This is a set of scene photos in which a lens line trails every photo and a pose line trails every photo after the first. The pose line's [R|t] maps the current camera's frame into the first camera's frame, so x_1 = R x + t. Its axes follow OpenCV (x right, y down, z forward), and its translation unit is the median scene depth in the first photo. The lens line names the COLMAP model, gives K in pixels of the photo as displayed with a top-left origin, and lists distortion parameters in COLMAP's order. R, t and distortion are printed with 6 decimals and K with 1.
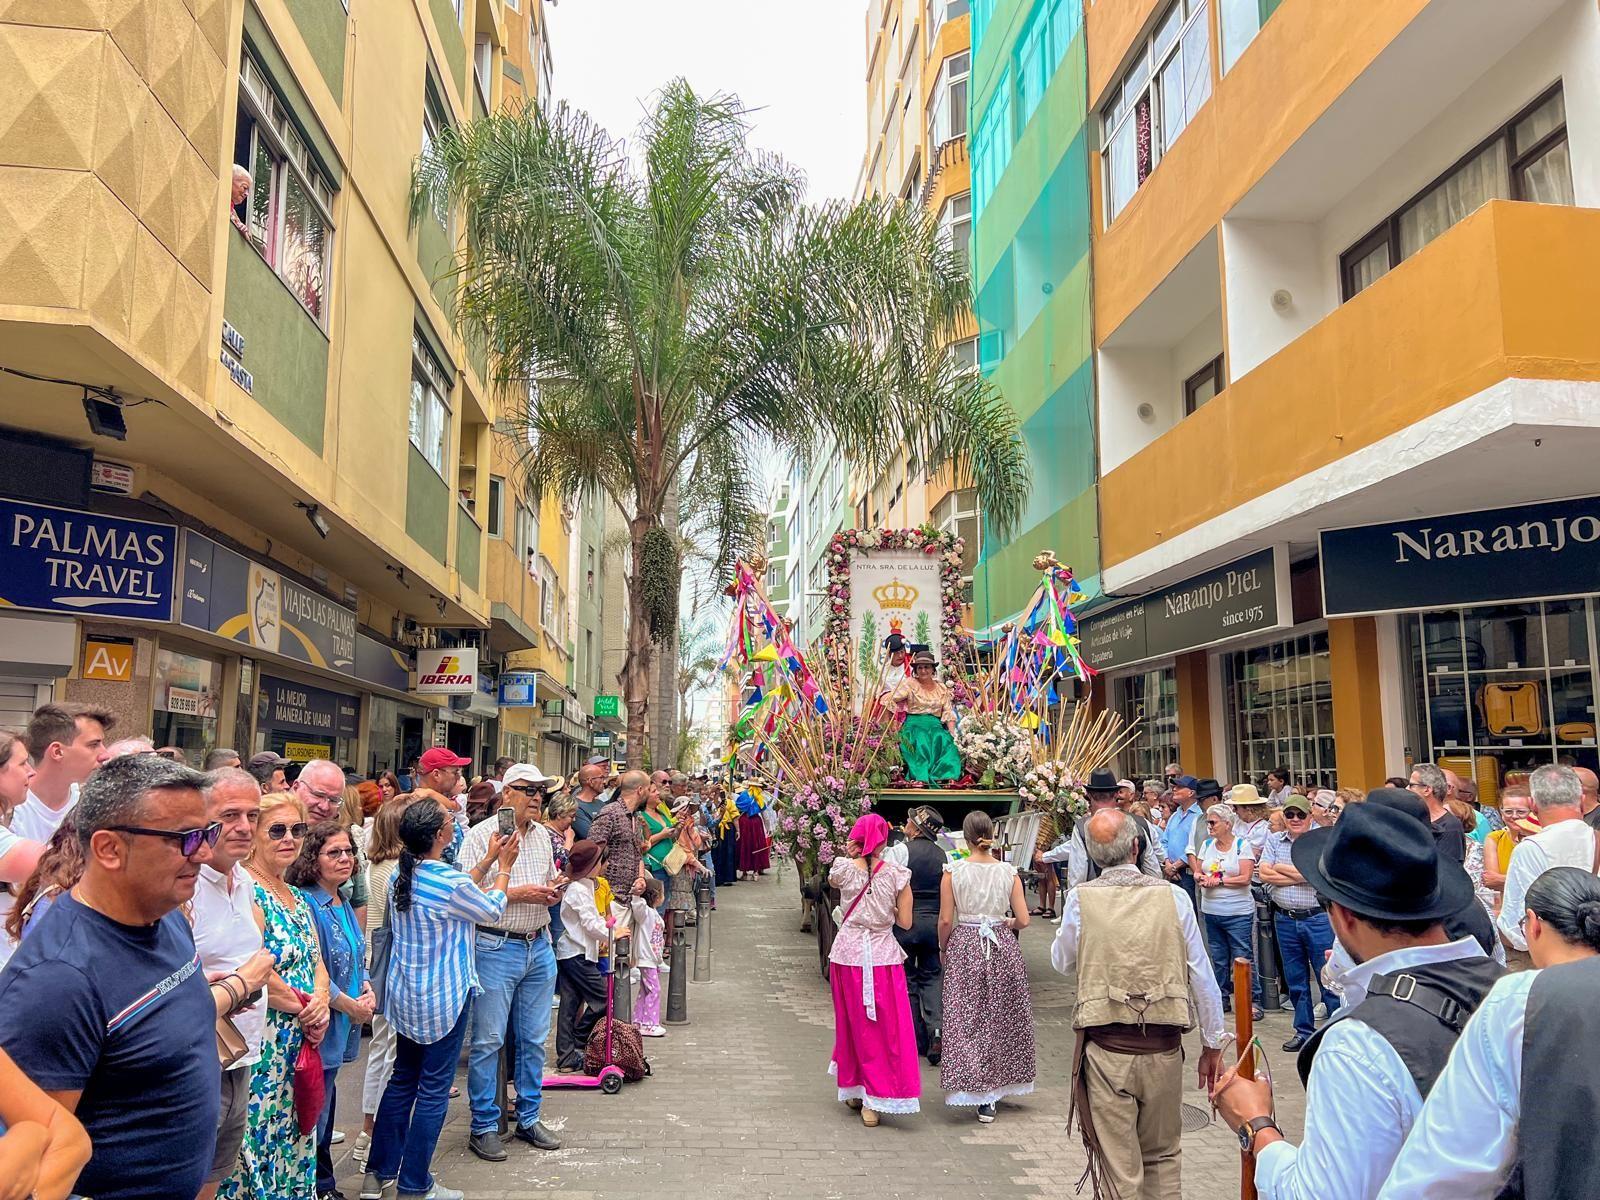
lens RADIAL K [[1191.0, 0, 800.0], [0, 1191.0, 600.0], [0, 0, 1]] dist [0.037556, -0.001831]
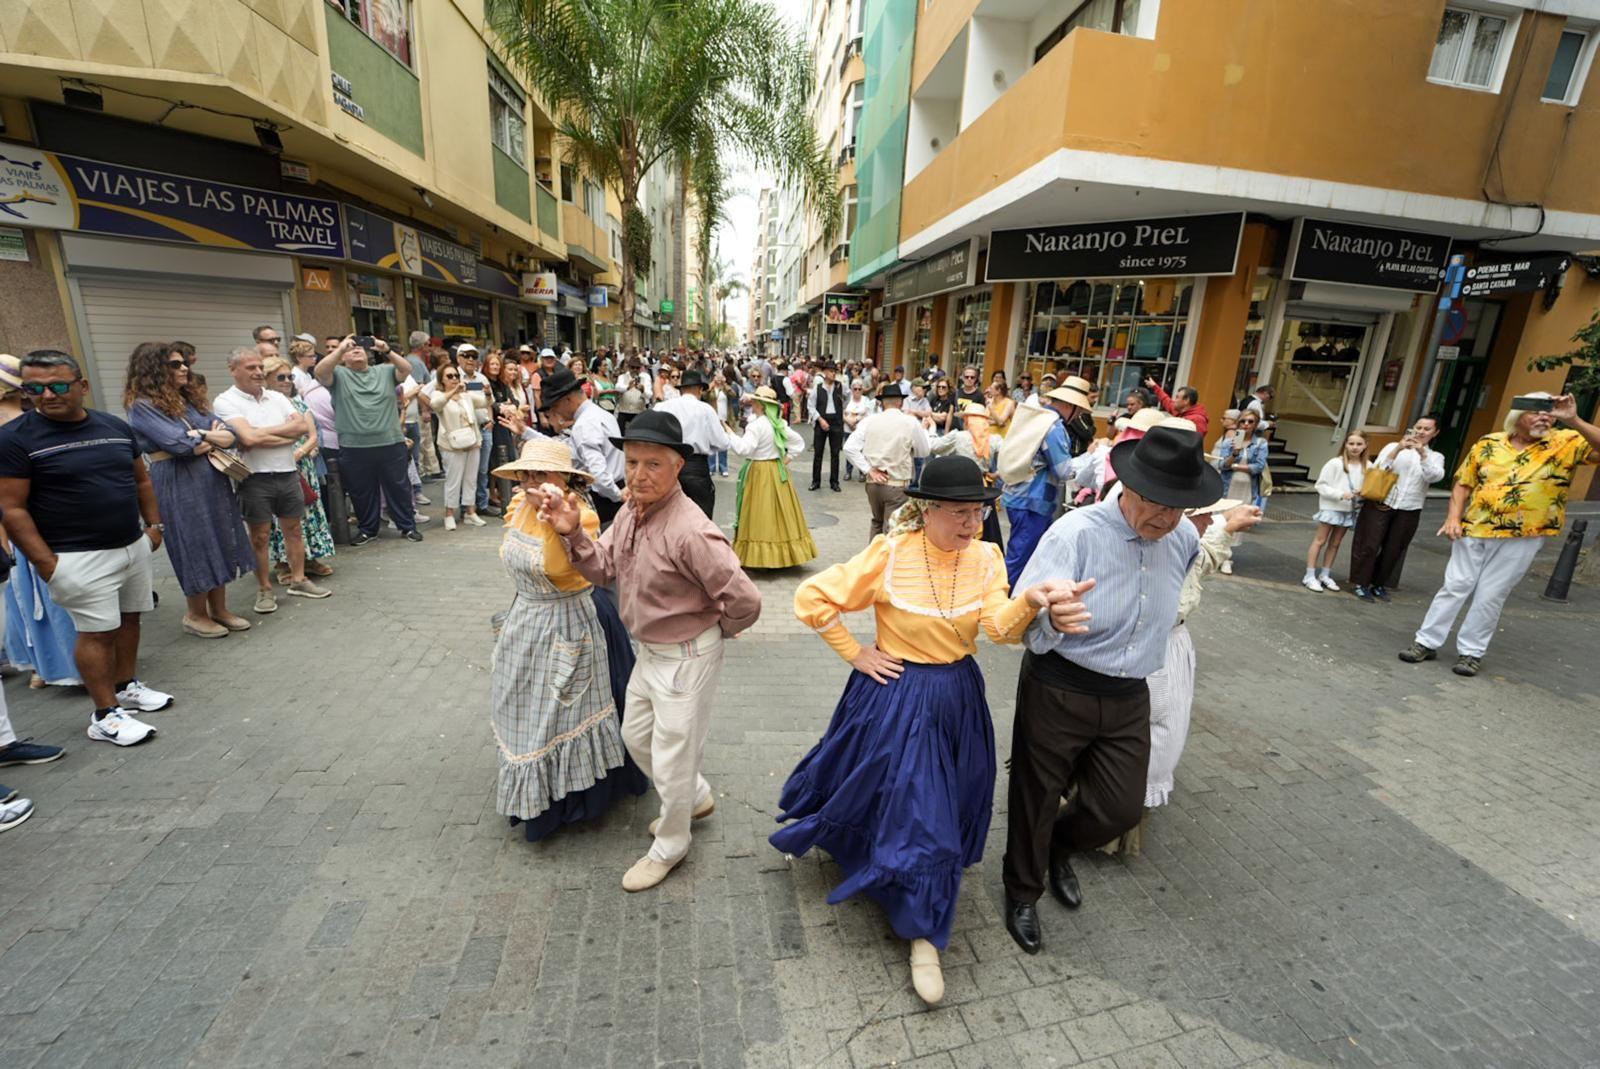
lens RADIAL K [[658.3, 0, 800.0], [0, 658.3, 534.5], [0, 0, 1]] dist [-0.030385, 0.010776]
pose [[0.998909, 0.045394, 0.010996, 0.160478], [-0.045949, 0.912800, 0.405814, -0.026032], [0.008384, -0.405876, 0.913890, -0.081925]]
